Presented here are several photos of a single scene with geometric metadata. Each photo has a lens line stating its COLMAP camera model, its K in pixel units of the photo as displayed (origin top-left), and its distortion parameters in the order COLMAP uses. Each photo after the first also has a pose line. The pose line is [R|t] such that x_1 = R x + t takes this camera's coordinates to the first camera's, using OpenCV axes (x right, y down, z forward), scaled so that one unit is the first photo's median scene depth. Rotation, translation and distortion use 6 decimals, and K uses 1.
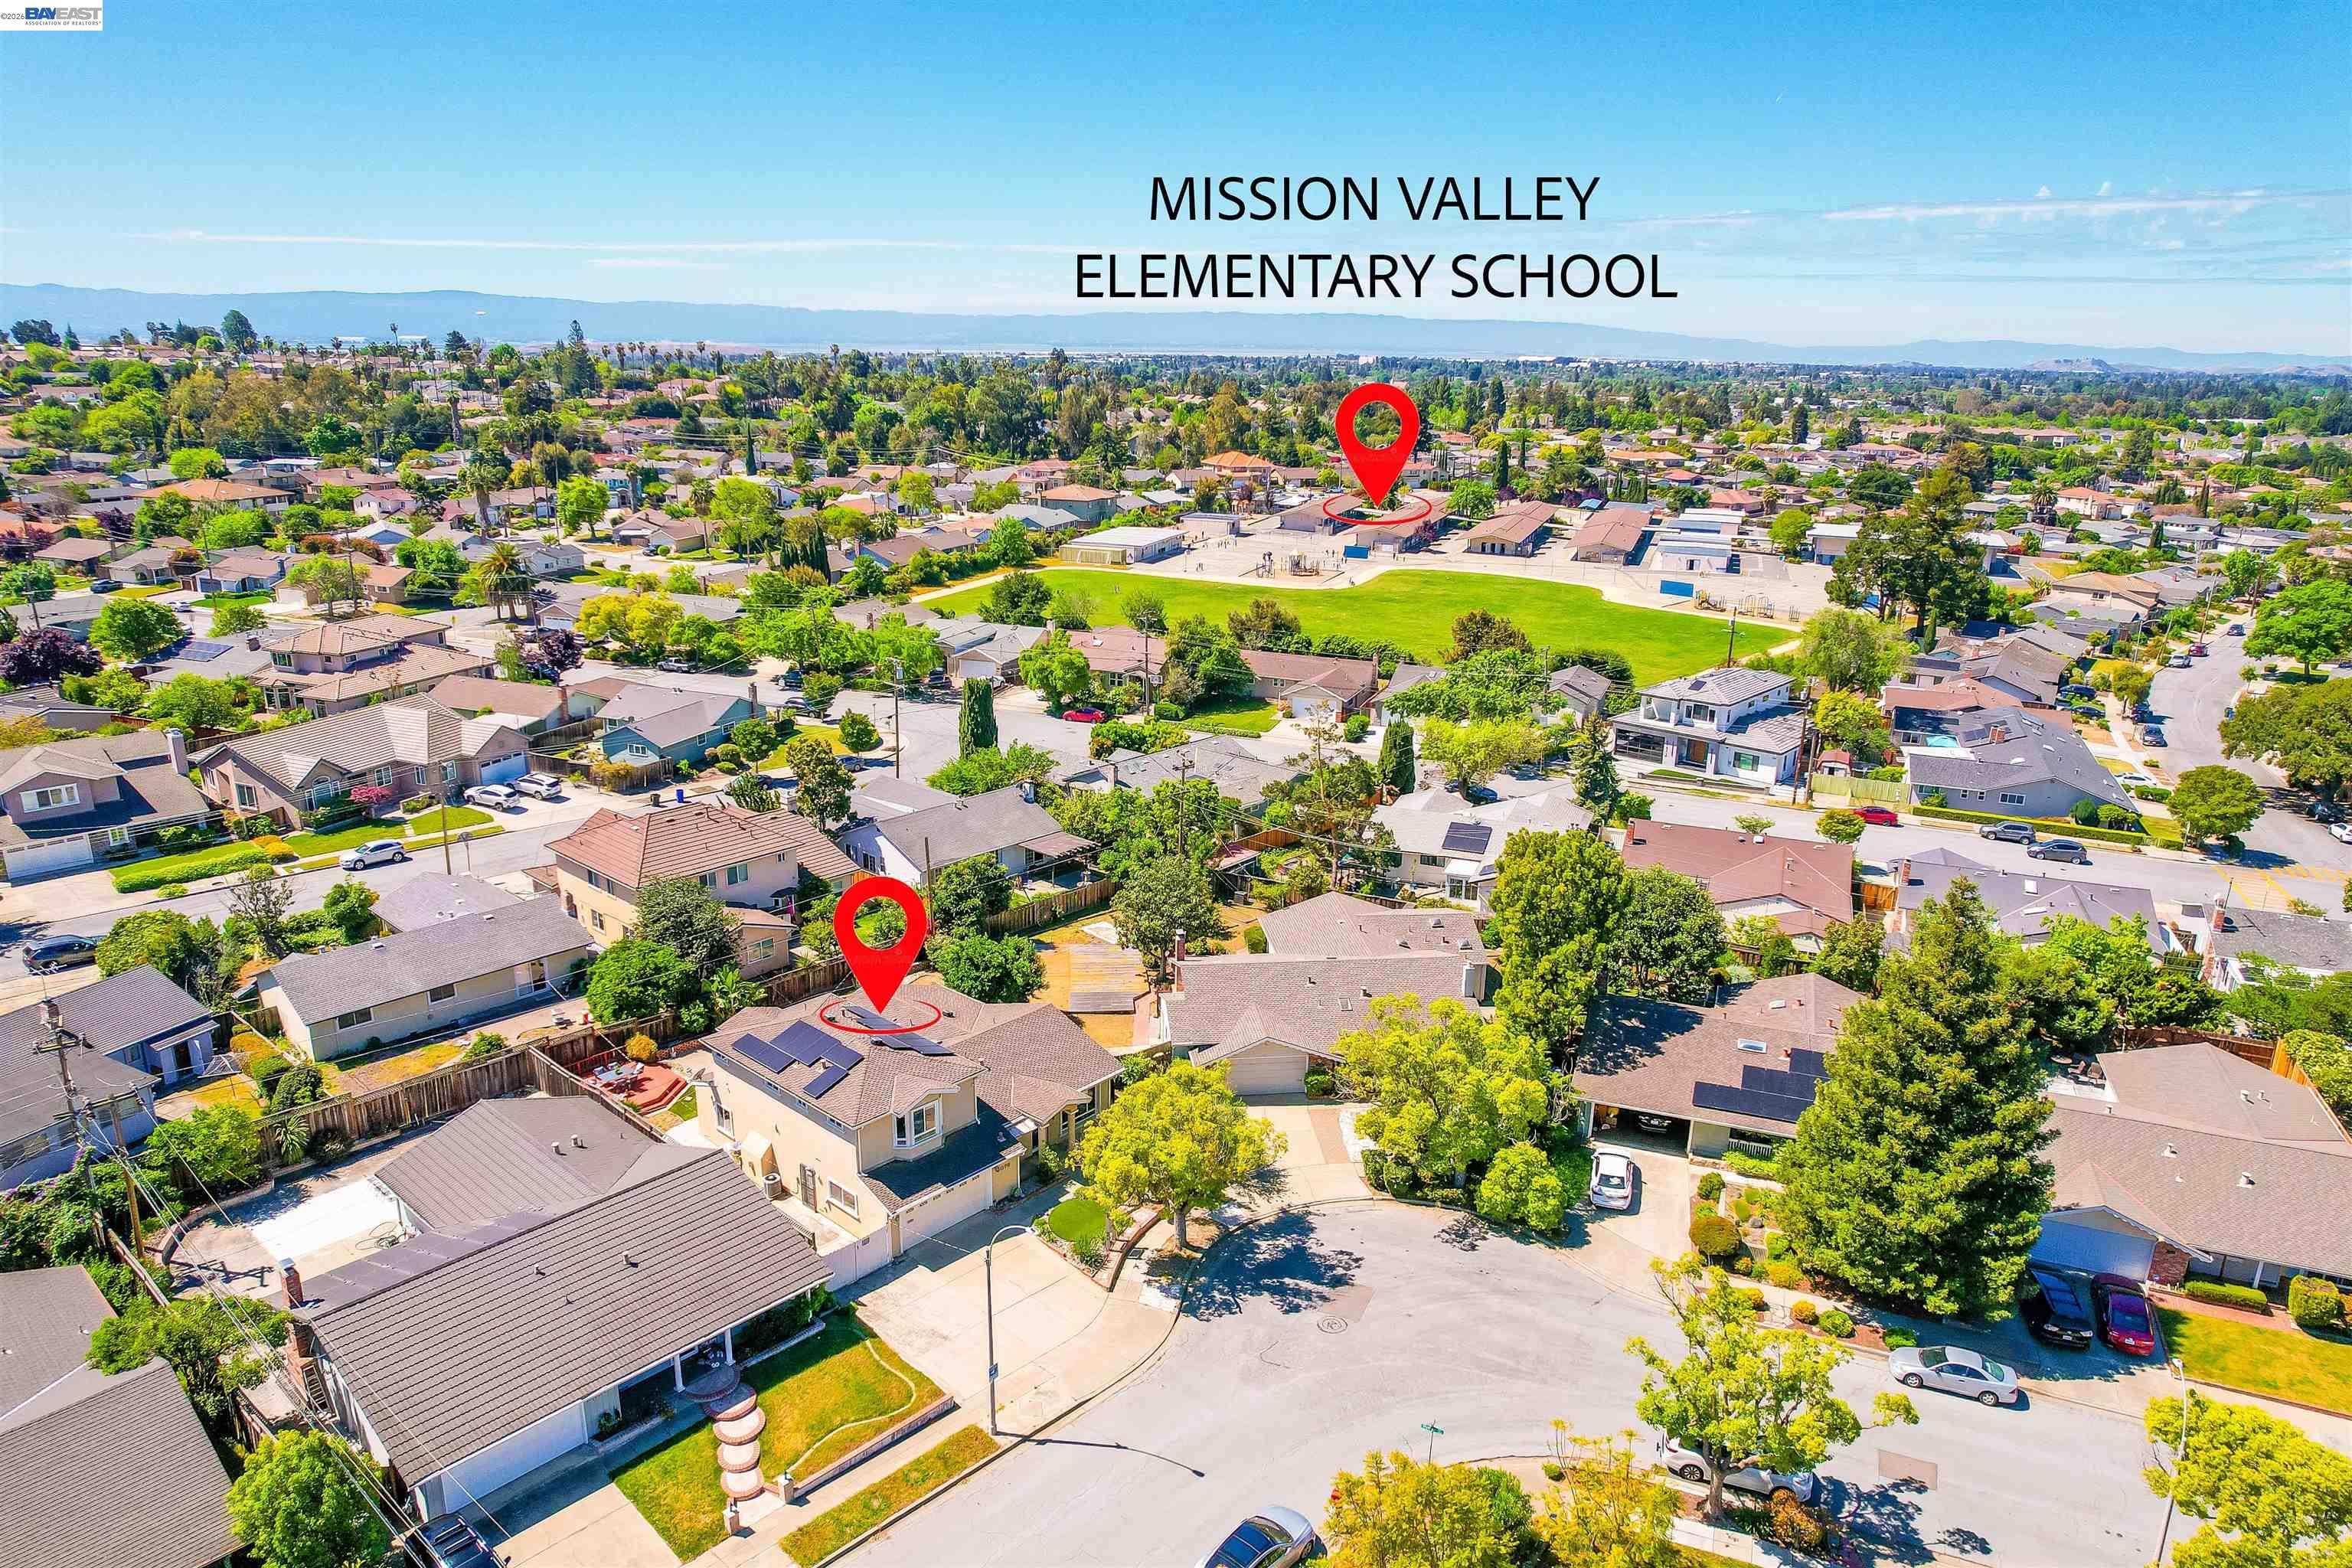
lens RADIAL K [[1542.8, 0, 1180.9], [0, 1542.8, 789.1], [0, 0, 1]] dist [-0.077686, 0.070997]
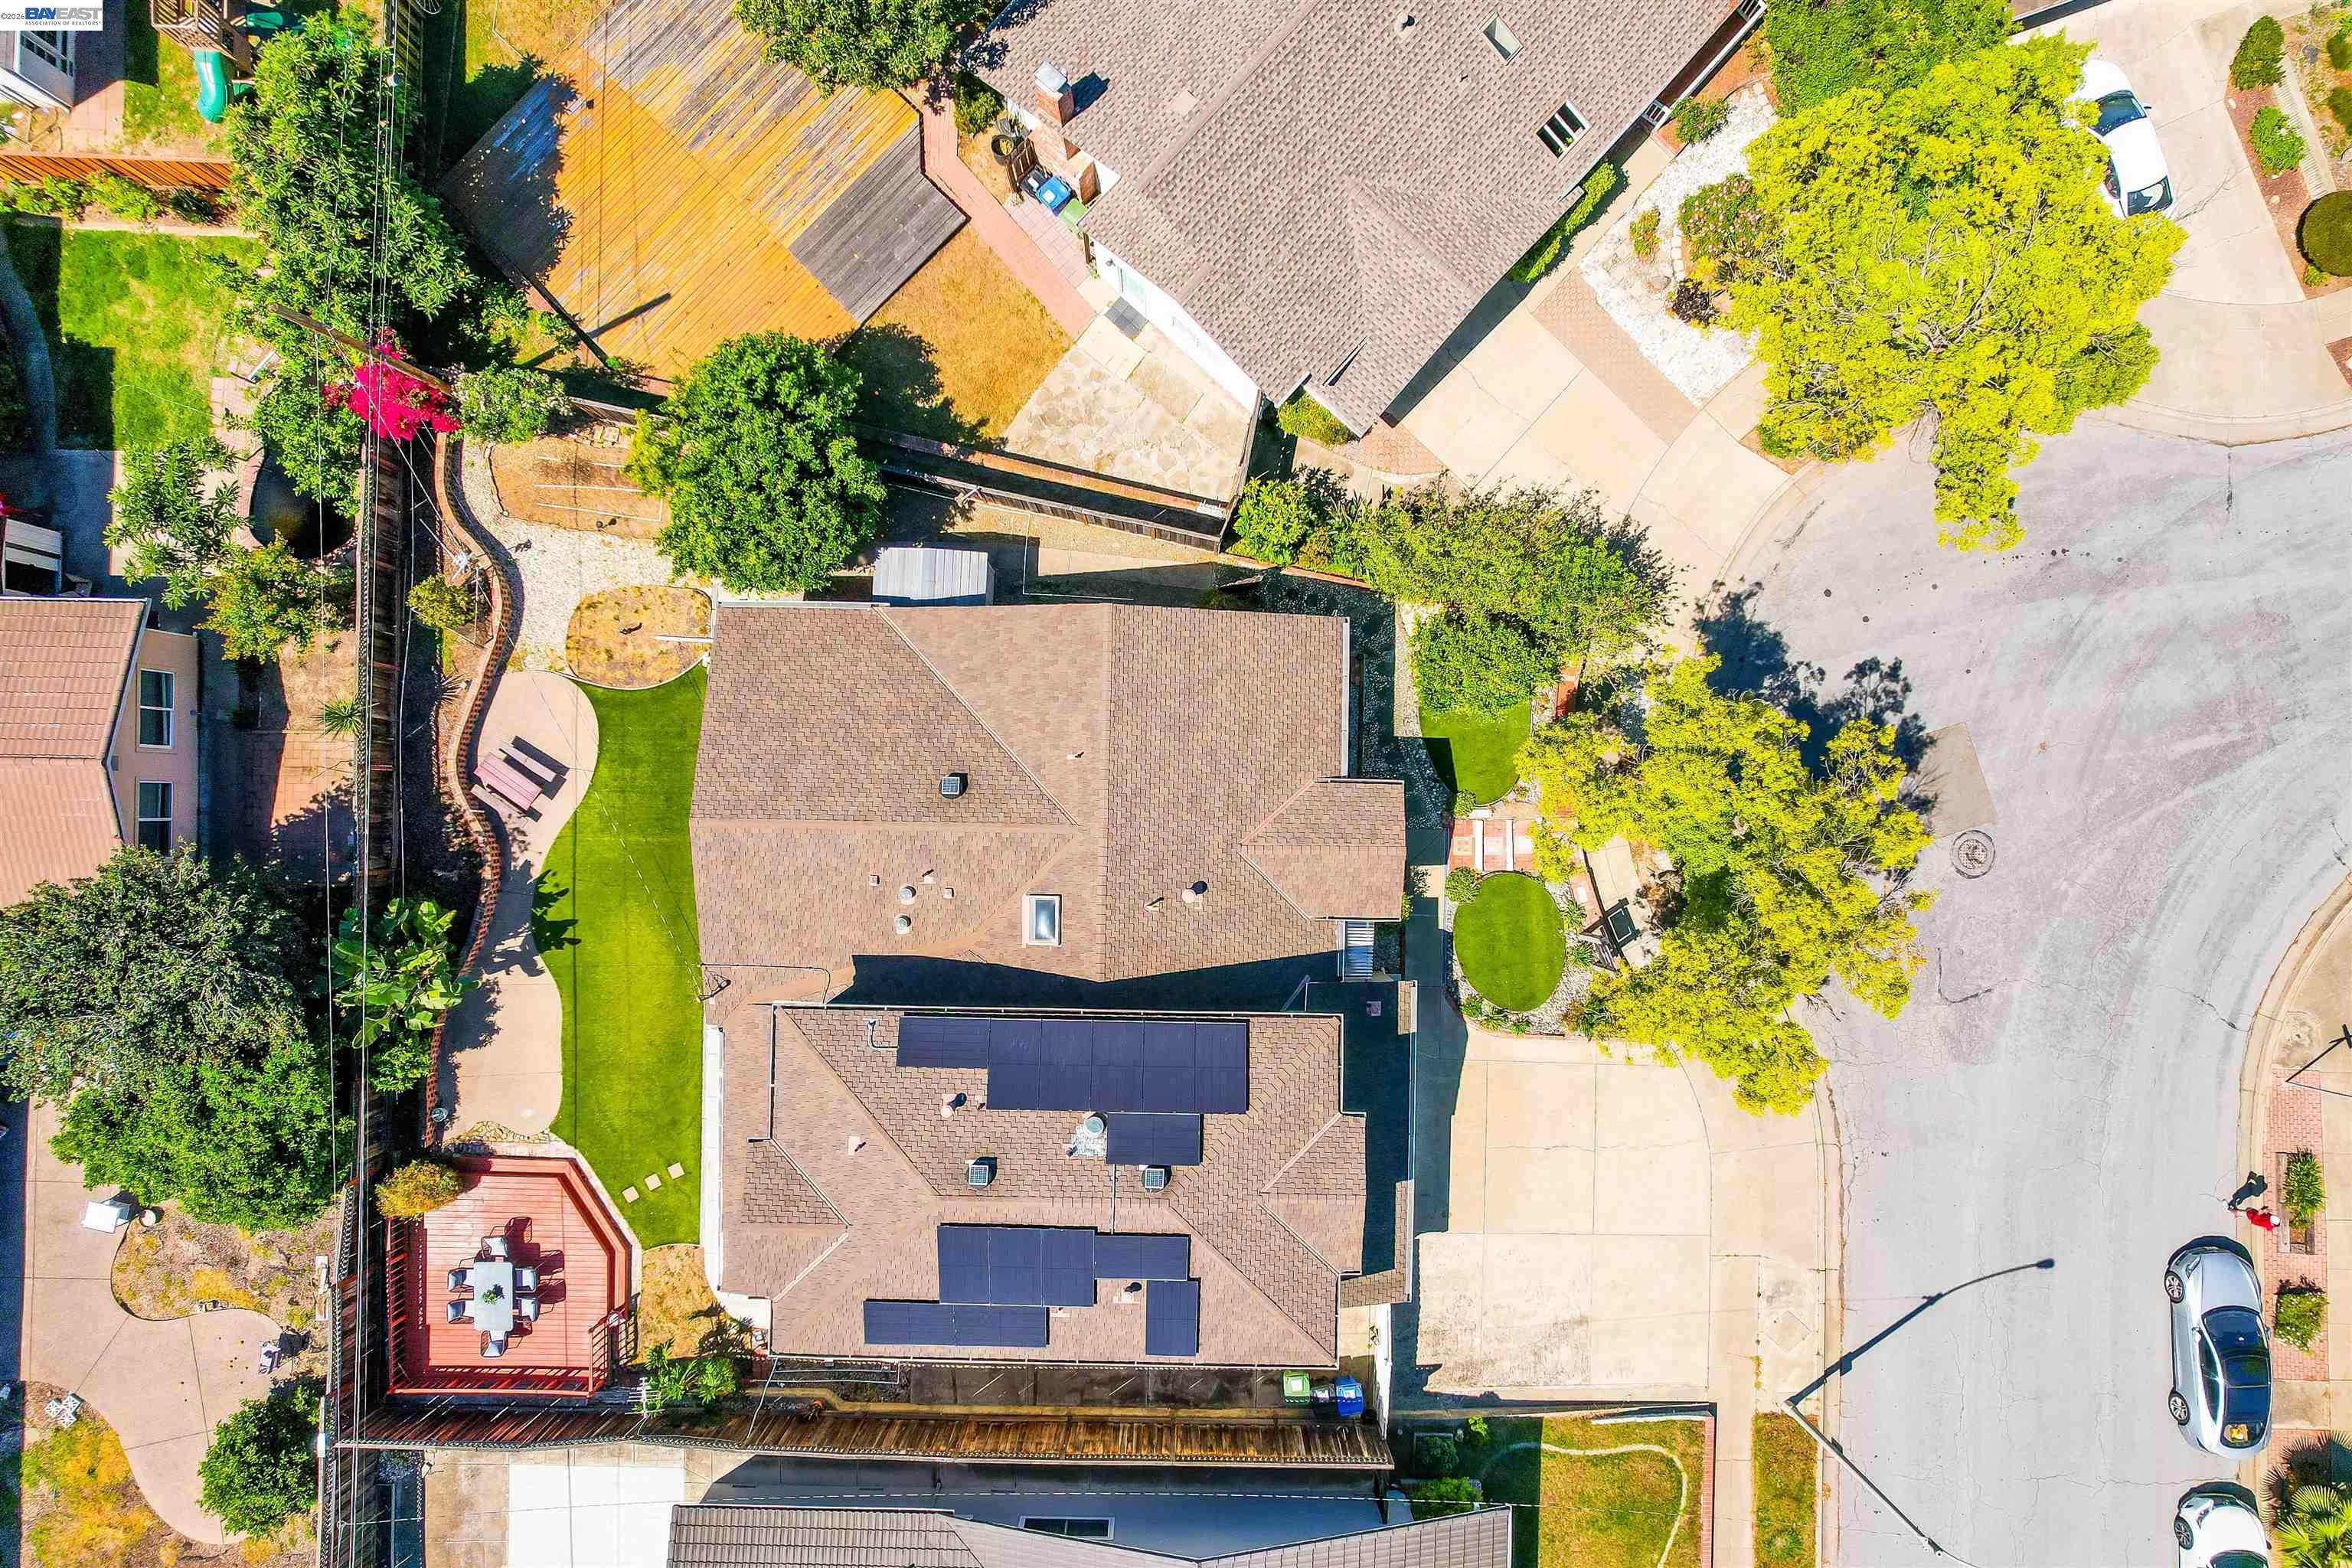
lens RADIAL K [[1542.8, 0, 1180.9], [0, 1542.8, 789.1], [0, 0, 1]] dist [-0.077686, 0.070997]
pose [[0.754598, -0.656118, -0.009482, -0.071223], [0.189685, 0.204277, 0.960360, -0.183038], [-0.628172, -0.726485, 0.278603, 0.600631]]
